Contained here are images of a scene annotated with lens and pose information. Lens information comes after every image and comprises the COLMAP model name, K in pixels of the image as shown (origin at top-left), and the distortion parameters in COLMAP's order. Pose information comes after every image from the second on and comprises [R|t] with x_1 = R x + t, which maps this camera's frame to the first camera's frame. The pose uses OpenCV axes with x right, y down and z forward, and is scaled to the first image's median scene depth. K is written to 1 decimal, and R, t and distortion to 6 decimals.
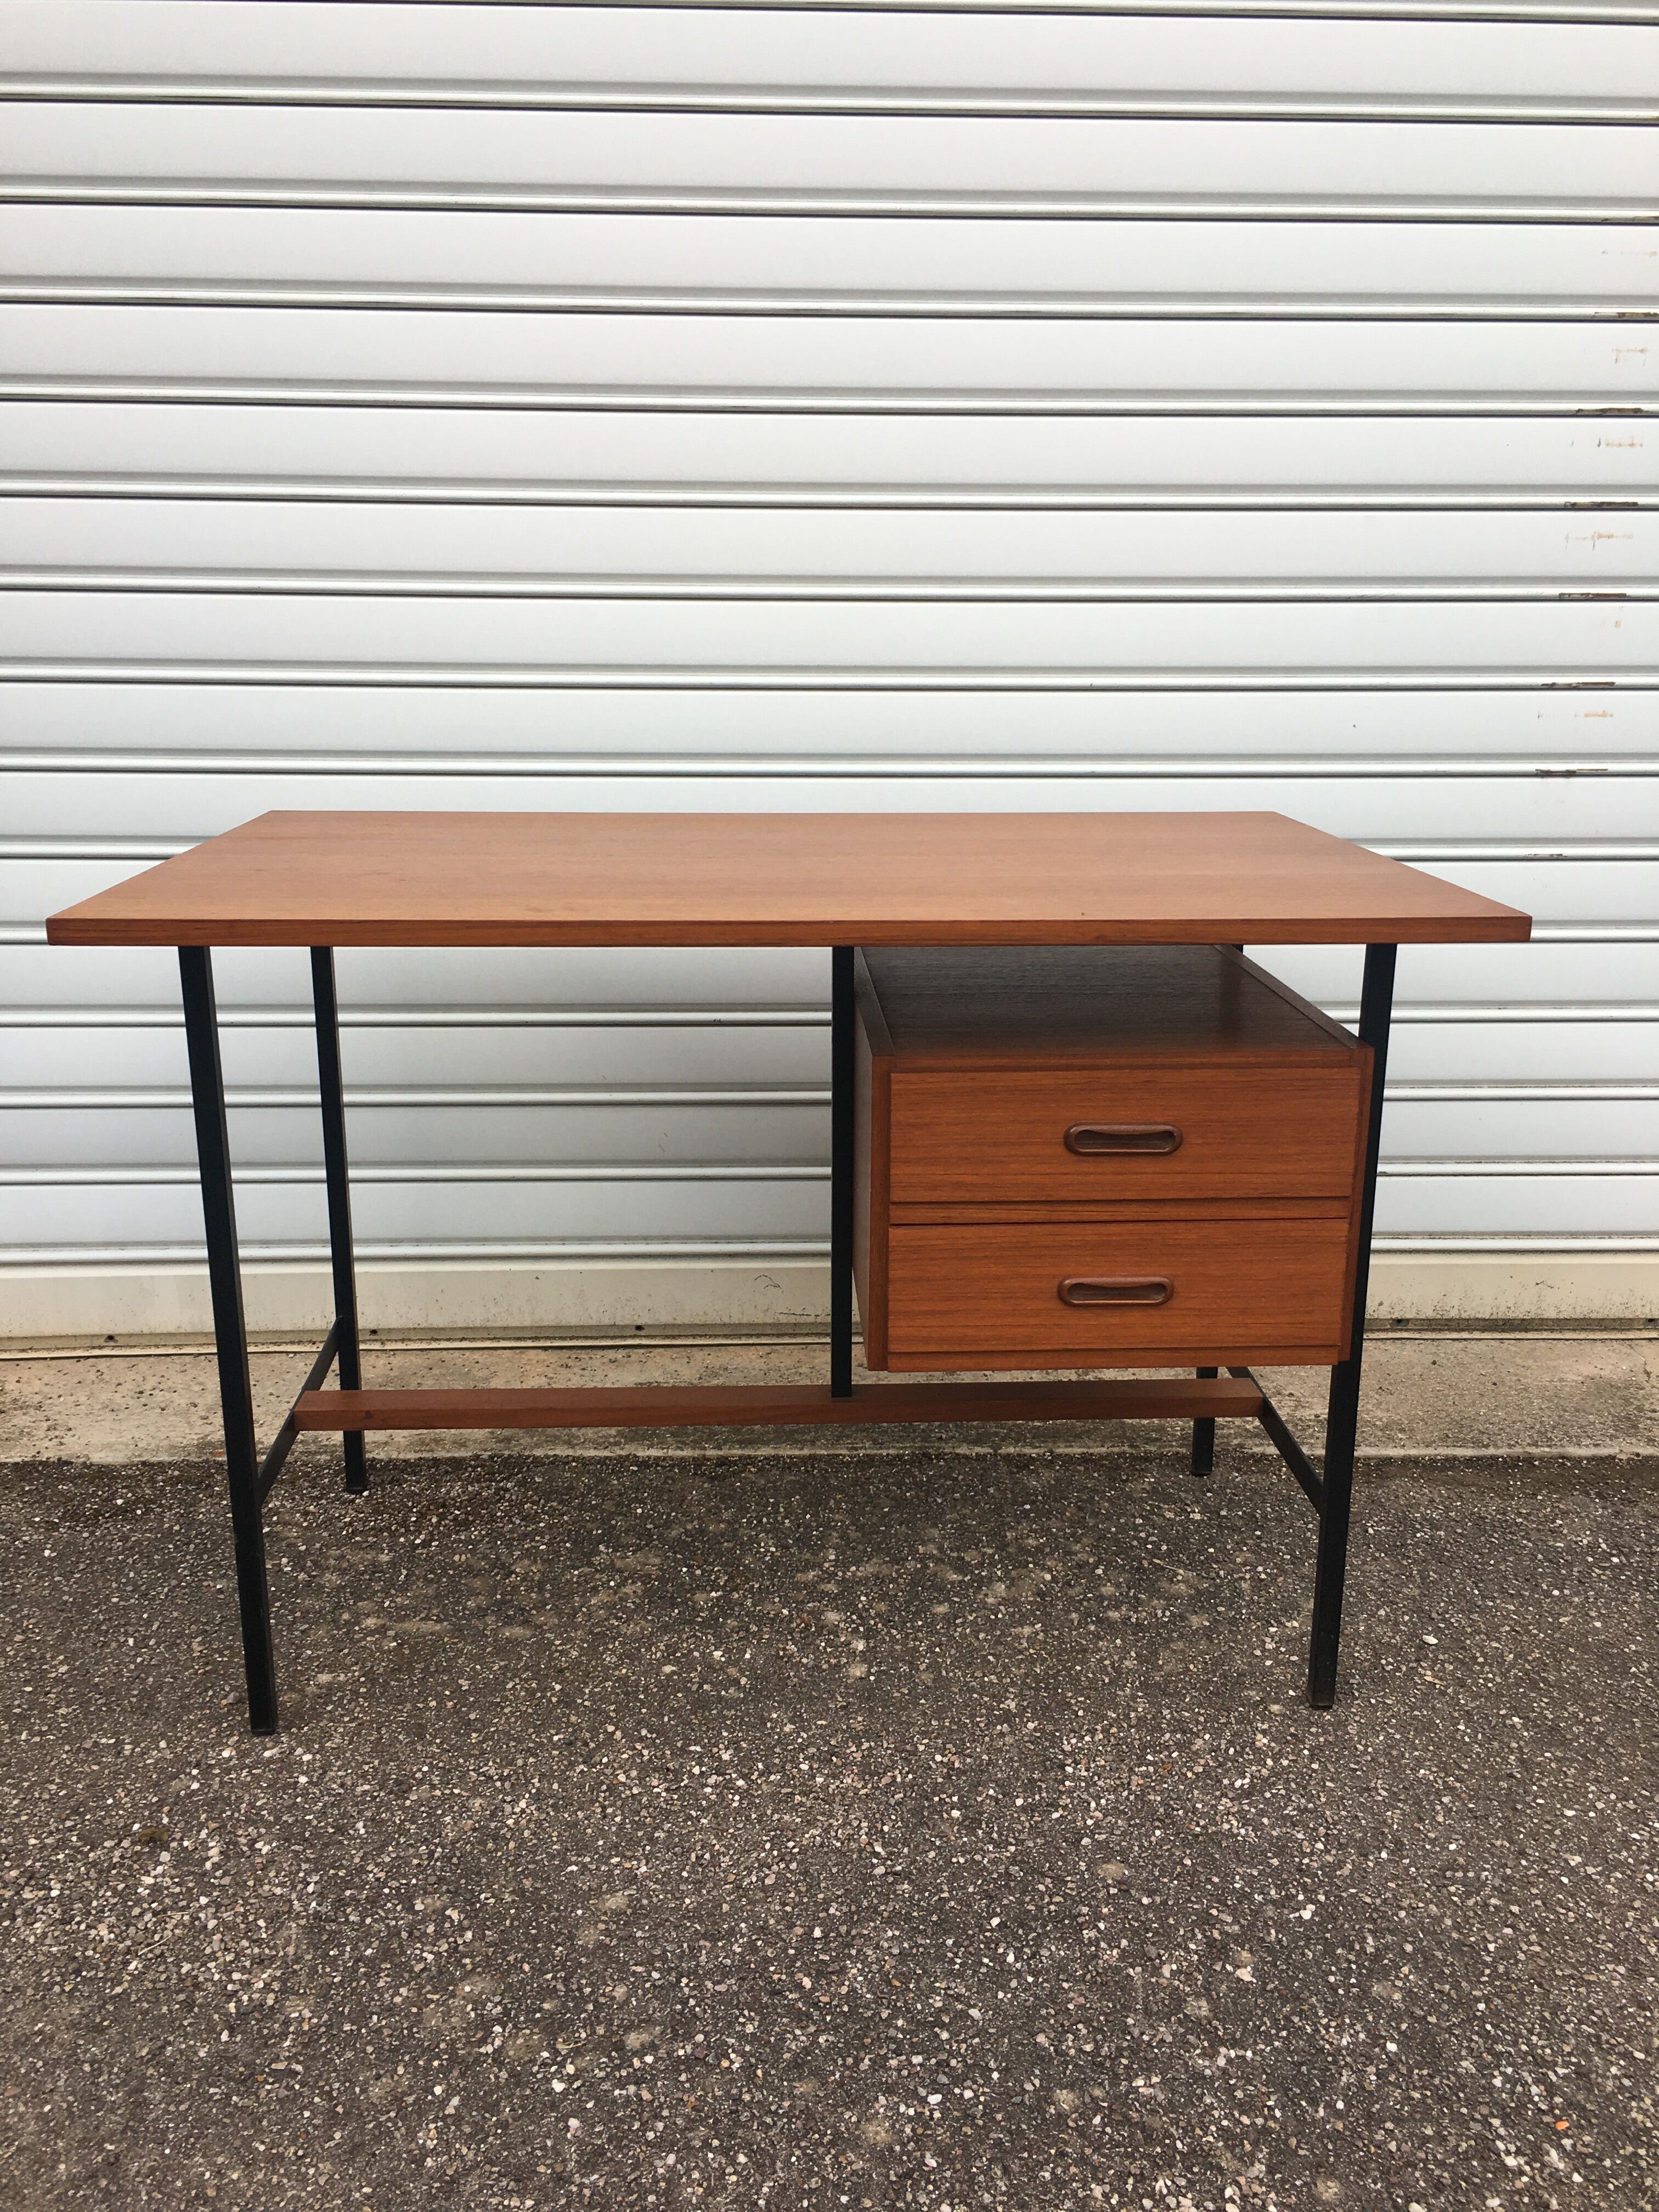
lens RADIAL K [[1881.2, 0, 827.9], [0, 1881.2, 1113.1], [0, 0, 1]] dist [0.081508, -0.118645]
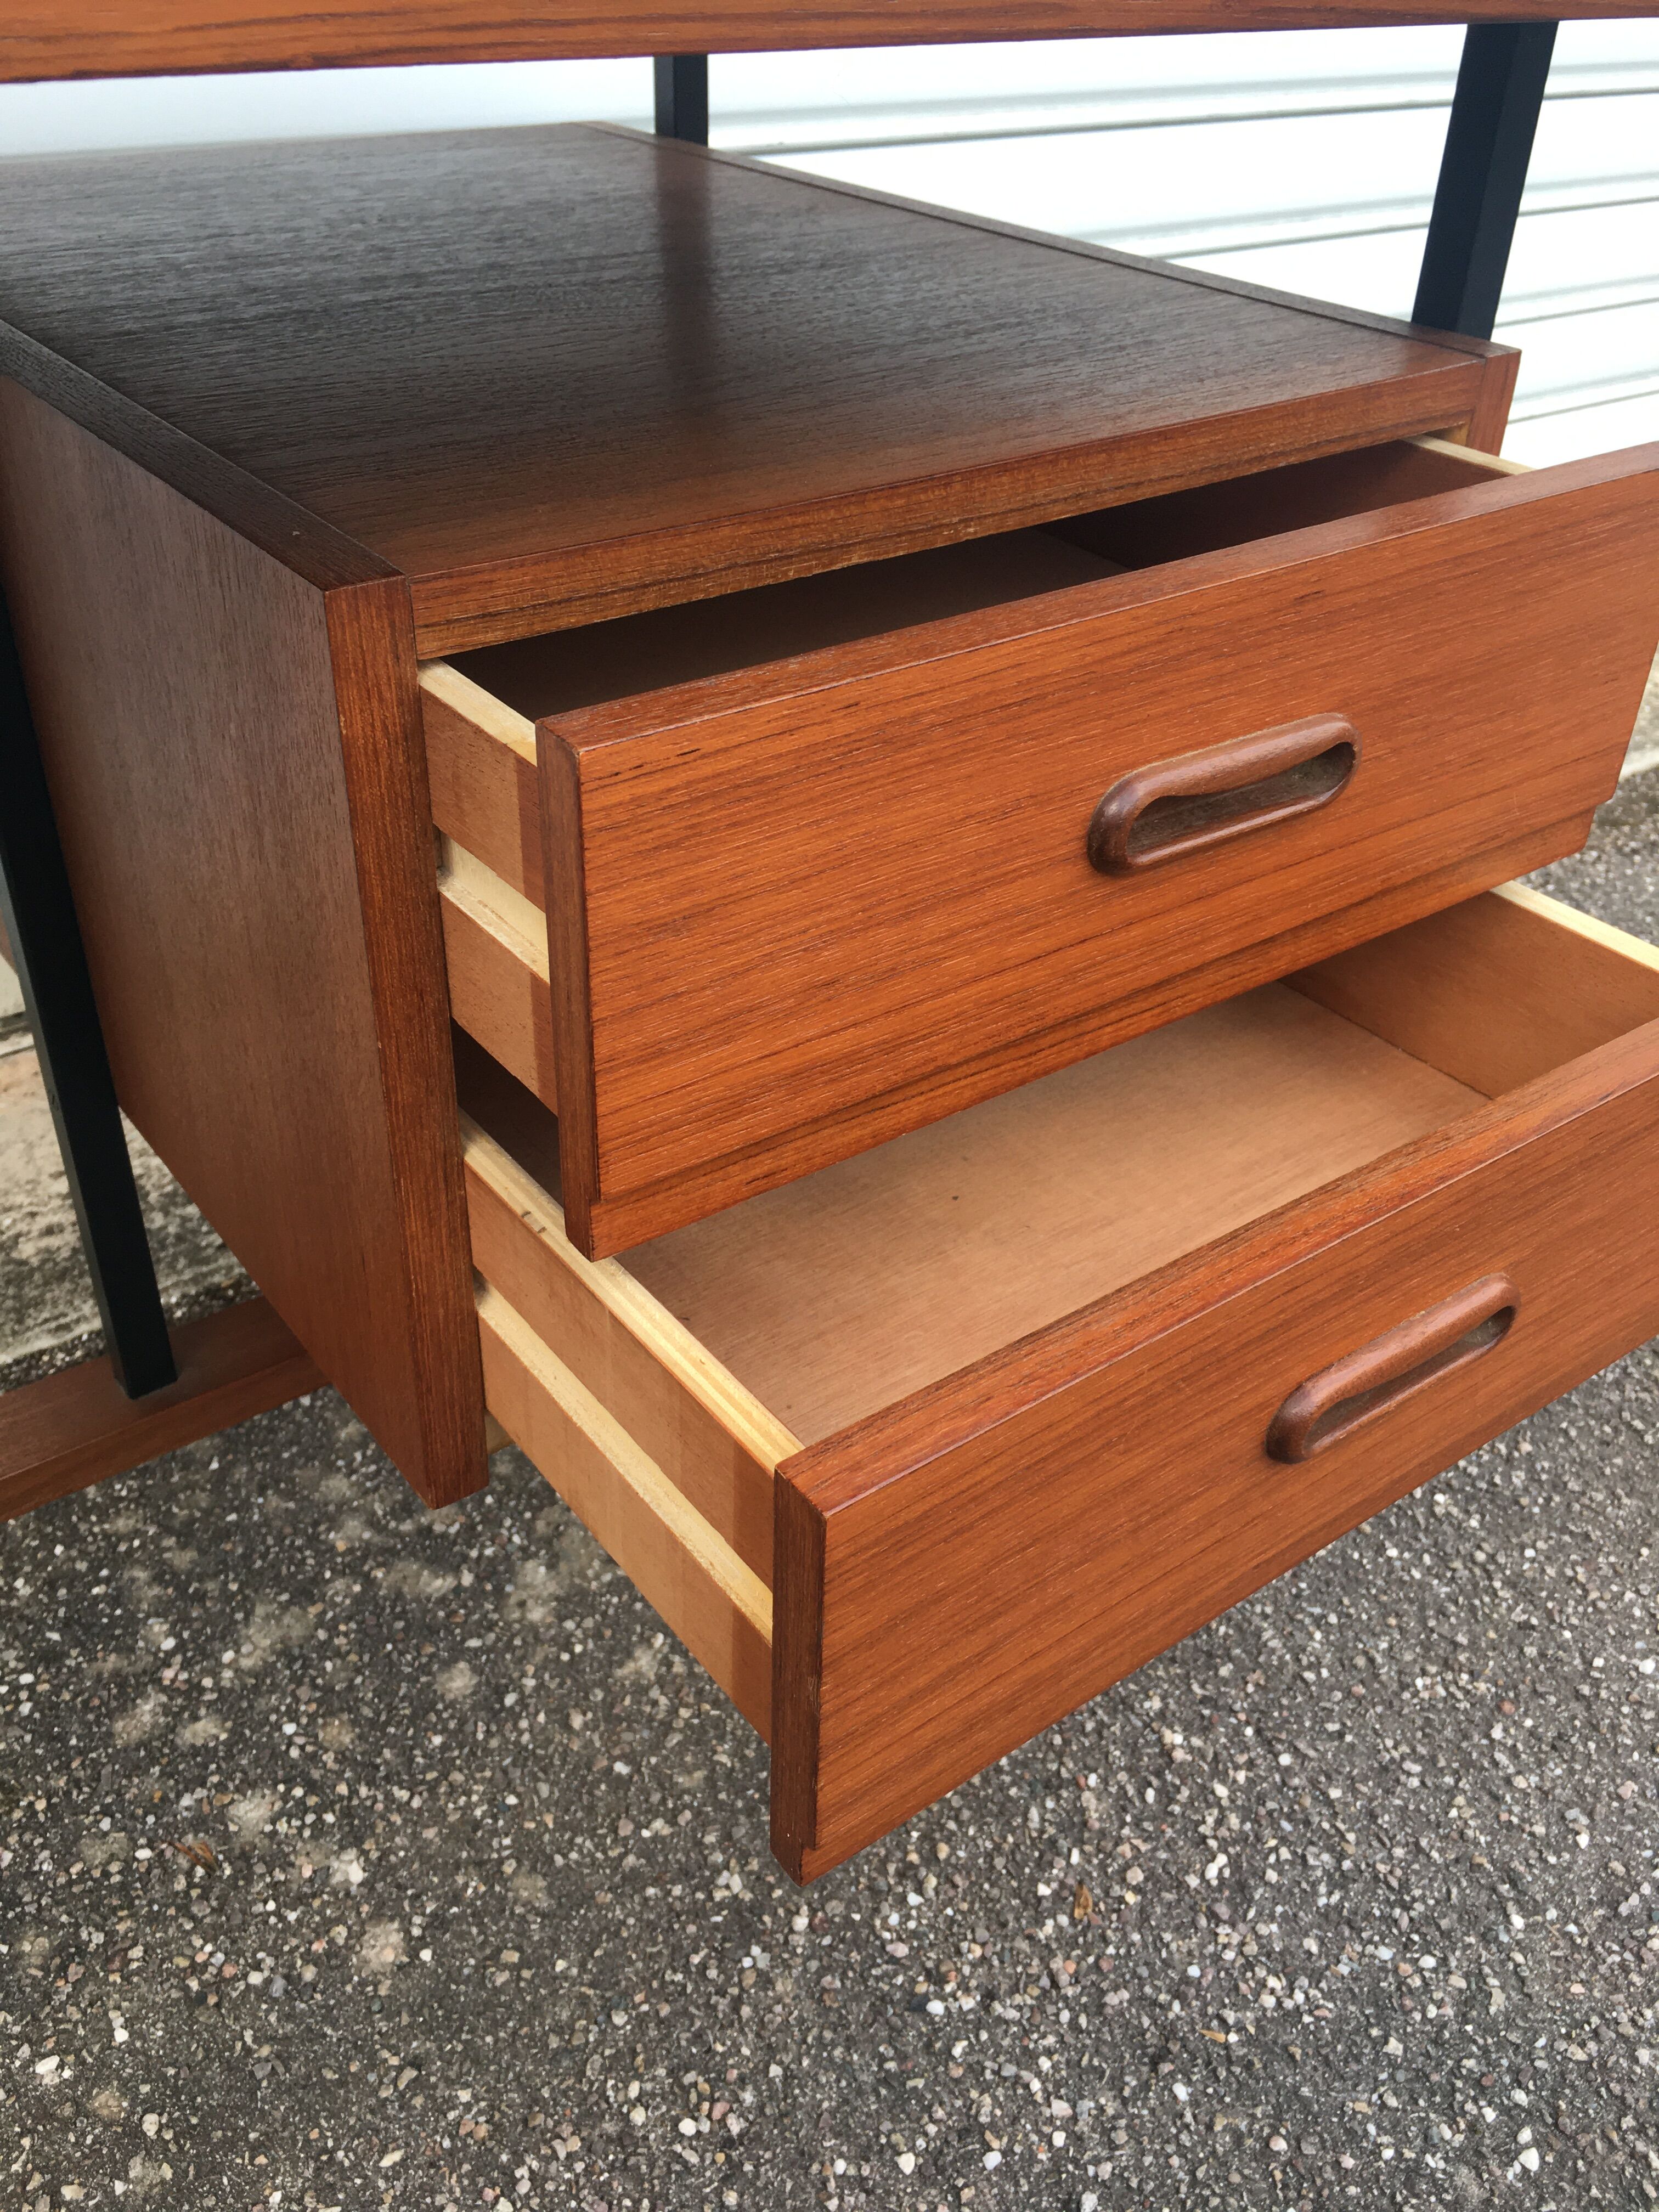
lens RADIAL K [[1889.7, 0, 828.6], [0, 1889.7, 1114.4], [0, 0, 1]] dist [0.097830, -0.156278]
pose [[0.824366, -0.298497, 0.480958, -0.057076], [0.122187, 0.923467, 0.363702, -0.041603], [-0.552712, -0.241057, 0.797747, 0.622937]]
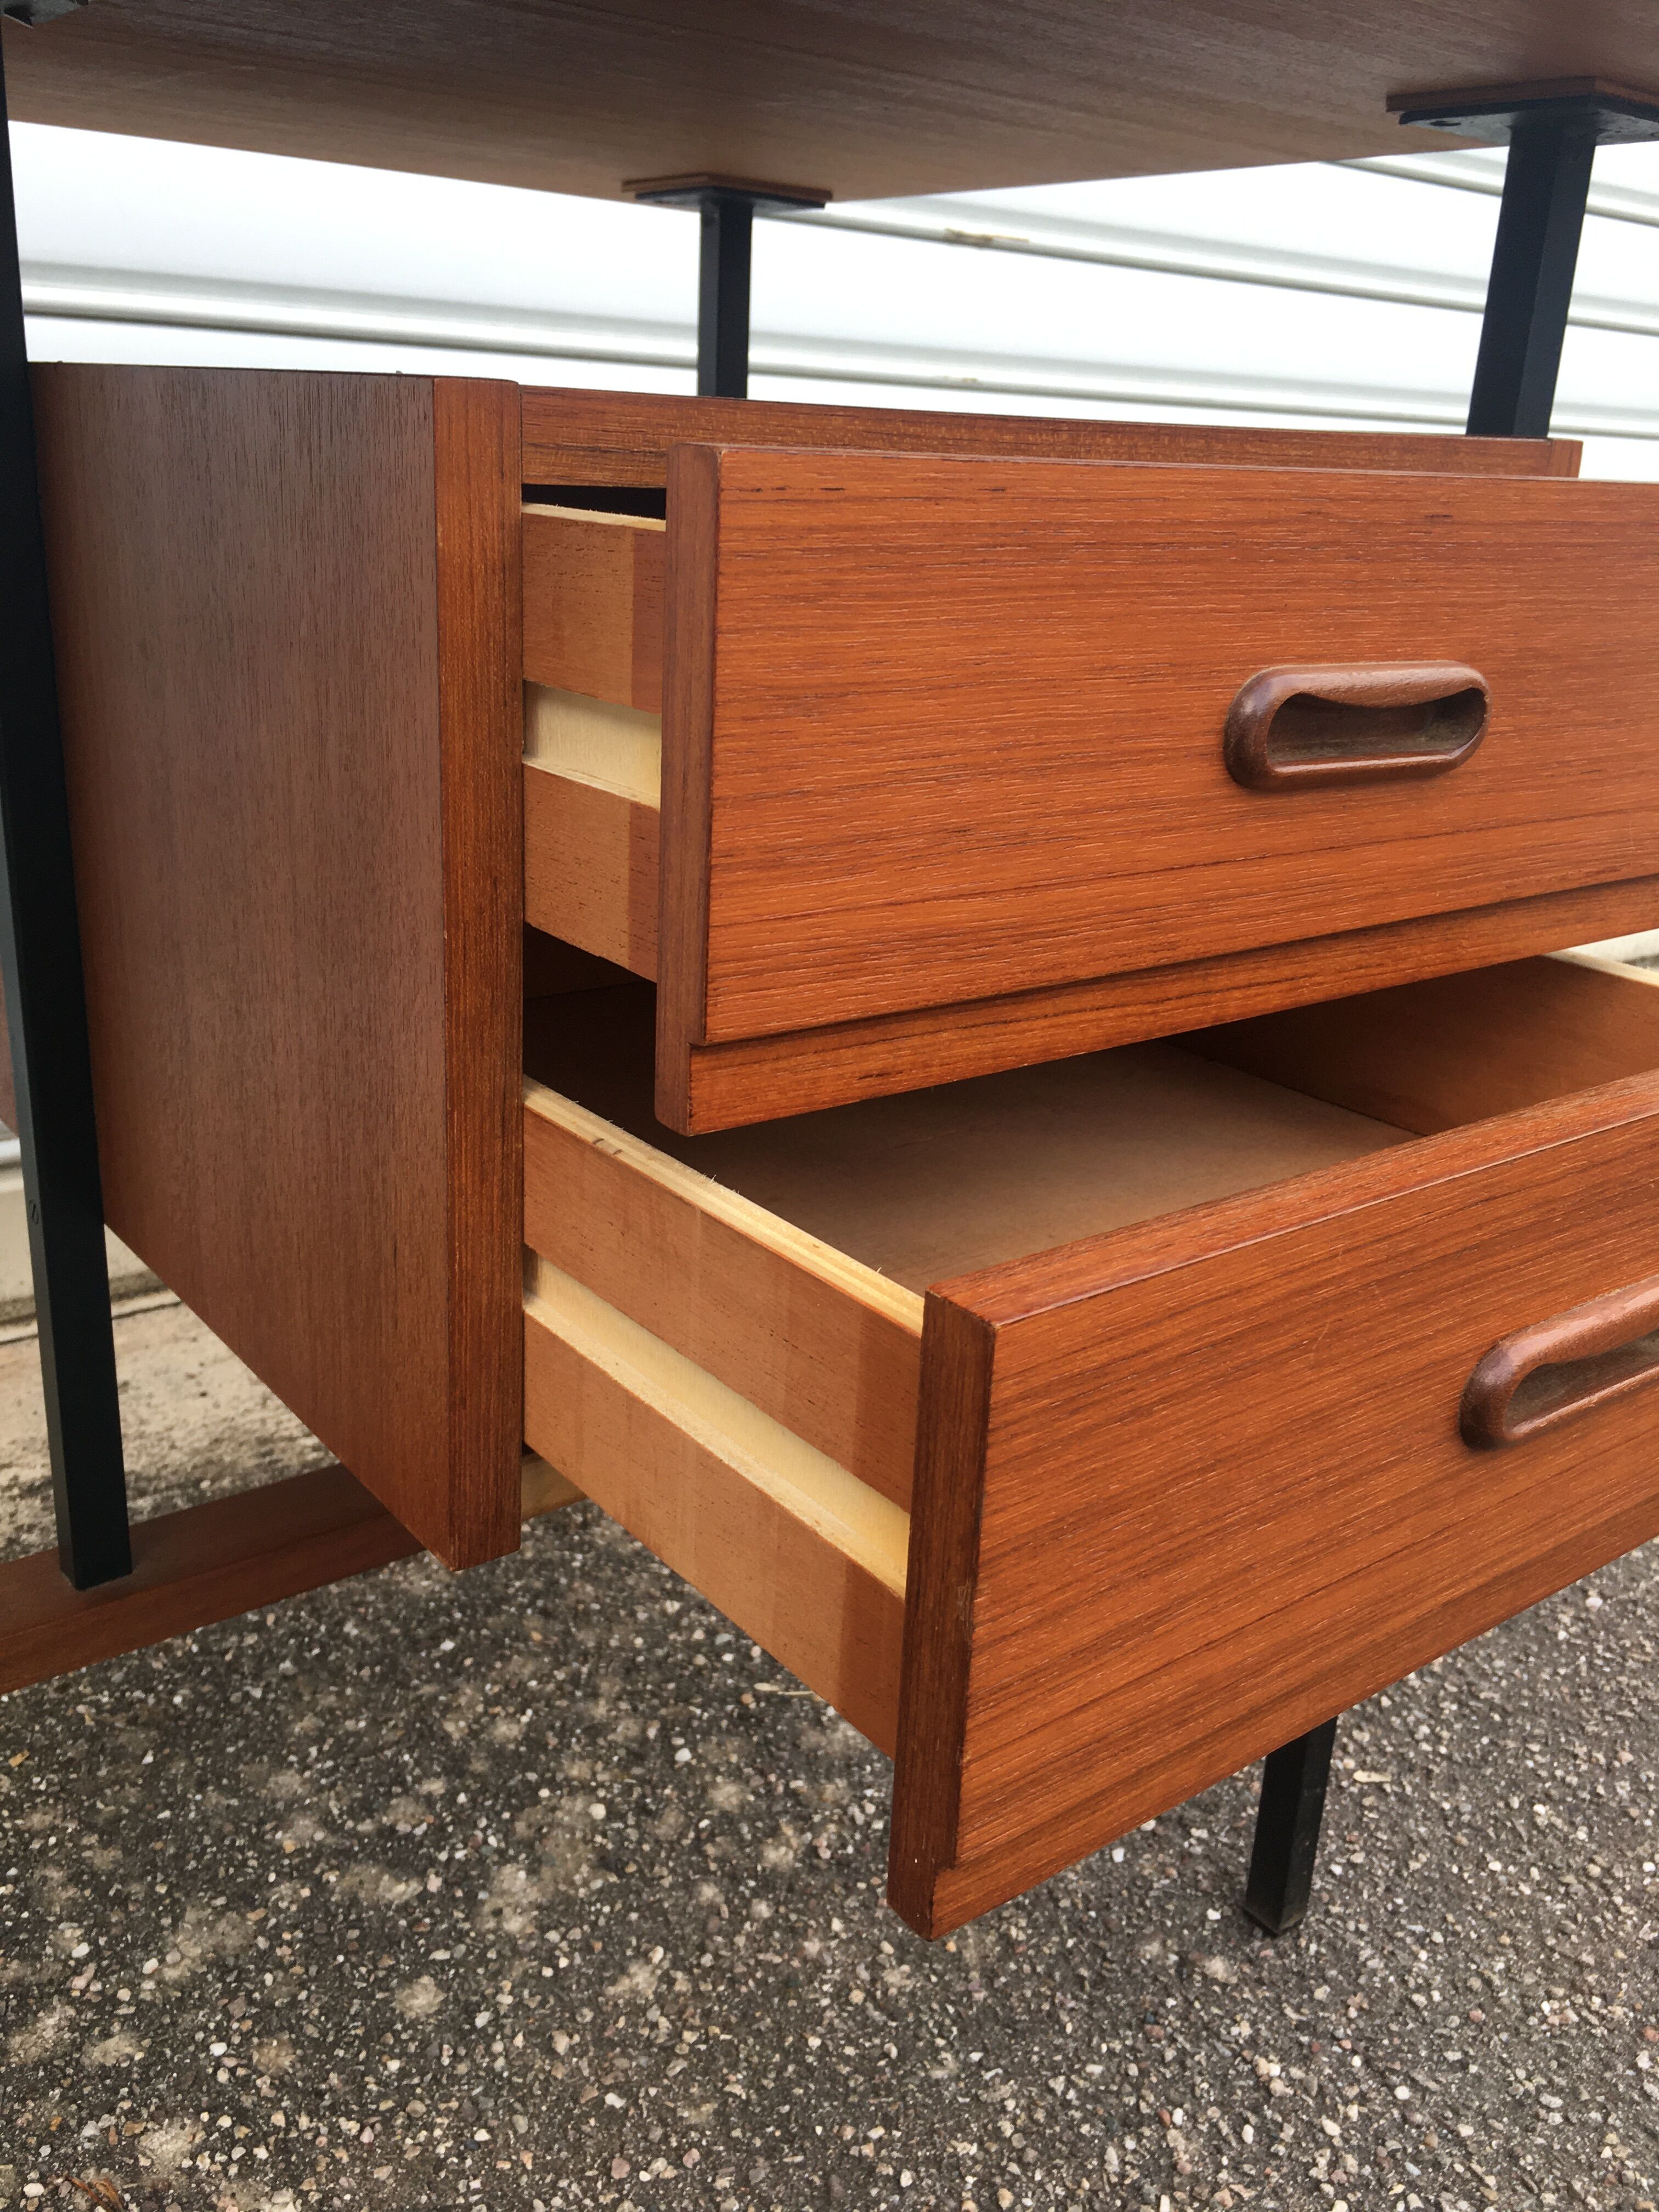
lens RADIAL K [[1898.0, 0, 824.4], [0, 1898.0, 1108.0], [0, 0, 1]] dist [0.074191, -0.114542]
pose [[0.814616, -0.156285, 0.558547, -0.075140], [0.109229, 0.987119, 0.116897, 0.034067], [-0.569622, -0.034217, 0.821194, 0.647999]]
